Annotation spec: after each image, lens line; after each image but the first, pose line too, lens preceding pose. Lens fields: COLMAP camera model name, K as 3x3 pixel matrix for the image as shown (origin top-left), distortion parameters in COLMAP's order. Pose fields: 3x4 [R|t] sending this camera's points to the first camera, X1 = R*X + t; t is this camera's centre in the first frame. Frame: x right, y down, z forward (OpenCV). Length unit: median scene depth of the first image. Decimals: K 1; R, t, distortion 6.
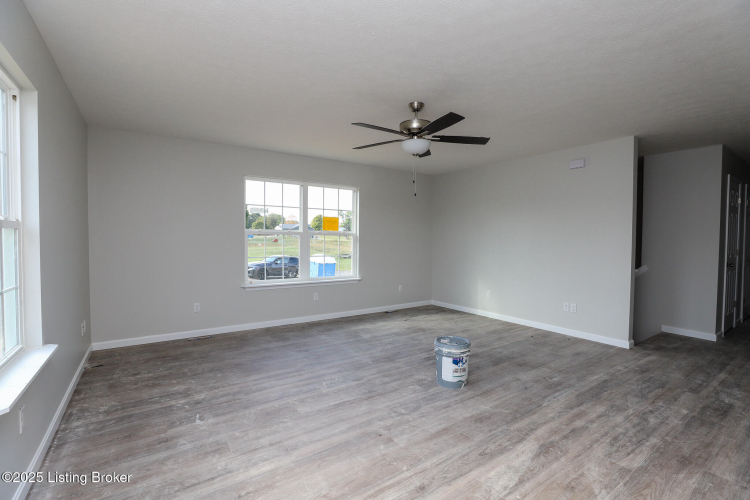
lens RADIAL K [[345.7, 0, 375.0], [0, 345.7, 250.0], [0, 0, 1]] dist [-0.048658, 0.016288]
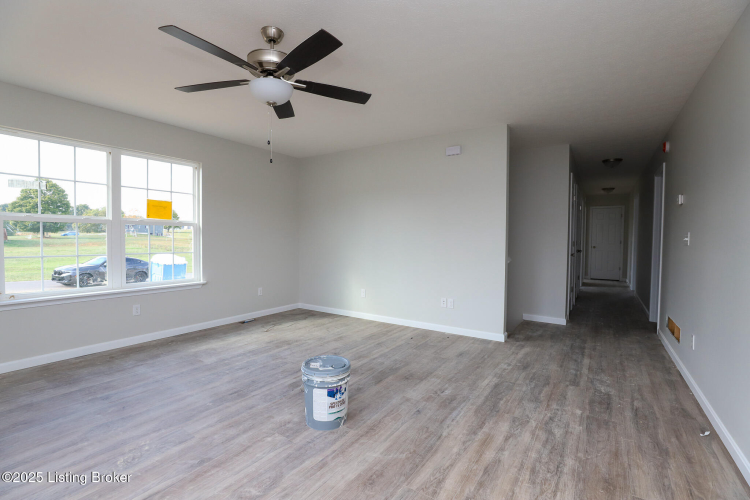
lens RADIAL K [[345.7, 0, 375.0], [0, 345.7, 250.0], [0, 0, 1]] dist [-0.048658, 0.016288]
pose [[0.929335, -0.014111, 0.368969, 0.050934], [0.012012, 0.999896, 0.007986, 0.016721], [-0.369043, -0.002989, 0.929408, 0.260516]]
